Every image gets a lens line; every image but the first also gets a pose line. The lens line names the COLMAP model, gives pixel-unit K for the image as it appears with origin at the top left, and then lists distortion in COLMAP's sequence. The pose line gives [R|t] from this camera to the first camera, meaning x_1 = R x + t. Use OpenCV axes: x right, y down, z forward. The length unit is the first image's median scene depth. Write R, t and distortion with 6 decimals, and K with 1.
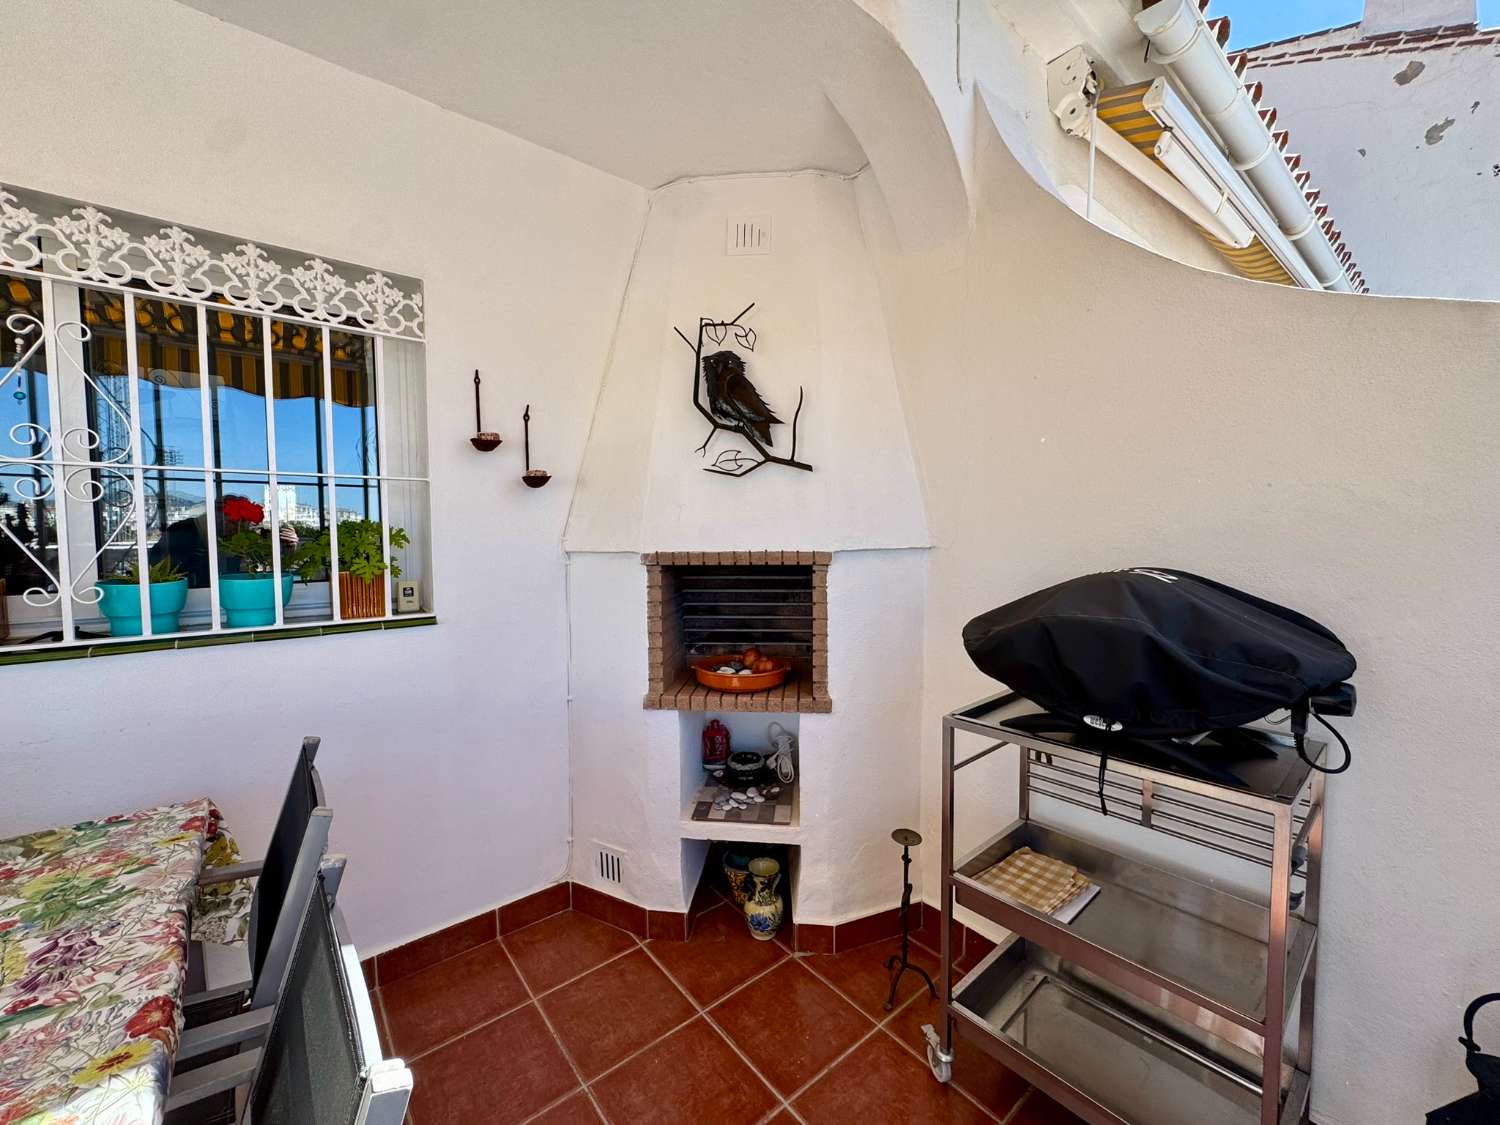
lens RADIAL K [[597.7, 0, 760.7], [0, 597.7, 558.9], [0, 0, 1]] dist [-0.004661, 0.000566]
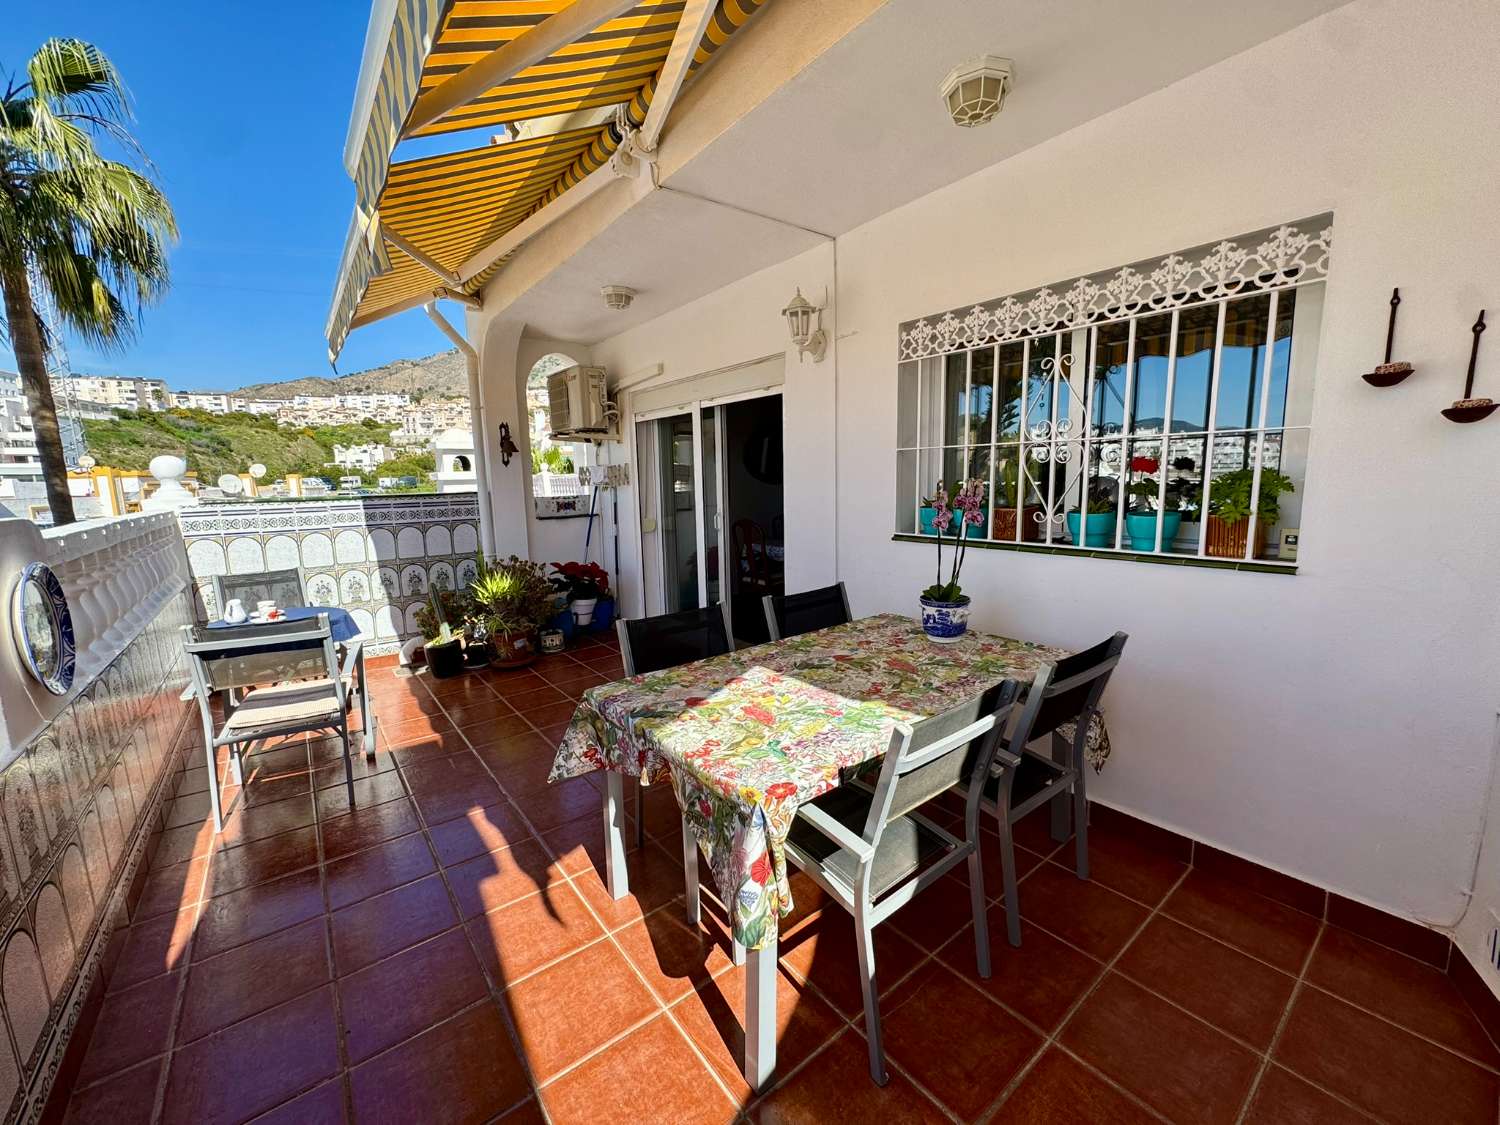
lens RADIAL K [[597.7, 0, 749.4], [0, 597.7, 556.3], [0, 0, 1]] dist [-0.004661, 0.000566]
pose [[-0.019562, 0.137130, -0.990360, 0.480178], [-0.028016, 0.990085, 0.137645, -0.033590], [0.999416, 0.030439, -0.015527, 0.117323]]
